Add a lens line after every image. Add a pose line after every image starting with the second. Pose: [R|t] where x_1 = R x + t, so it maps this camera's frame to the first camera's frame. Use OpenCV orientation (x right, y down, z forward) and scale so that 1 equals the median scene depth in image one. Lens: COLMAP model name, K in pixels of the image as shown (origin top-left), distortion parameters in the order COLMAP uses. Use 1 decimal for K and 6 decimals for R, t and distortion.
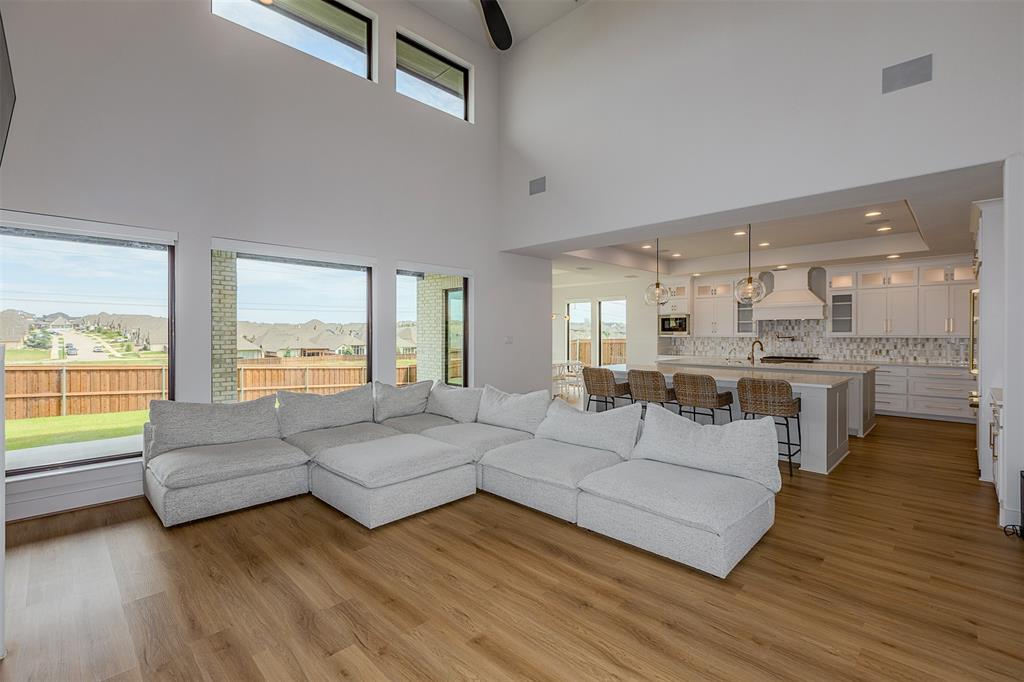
lens RADIAL K [[458.1, 0, 507.6], [0, 458.1, 335.6], [0, 0, 1]] dist [0.000719, 0.000186]
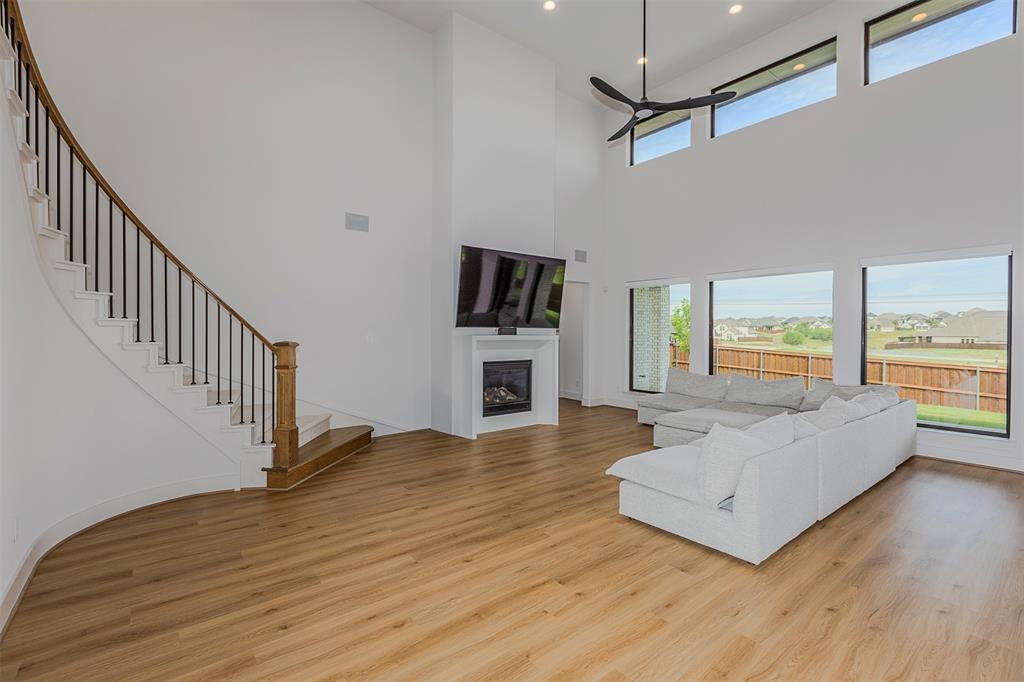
lens RADIAL K [[458.1, 0, 508.3], [0, 458.1, 337.4], [0, 0, 1]] dist [0.000719, 0.000186]
pose [[-0.115697, 0.016312, -0.993151, 0.329087], [-0.011504, 0.999776, 0.017761, -0.001314], [0.993218, 0.013480, -0.115484, 0.147500]]
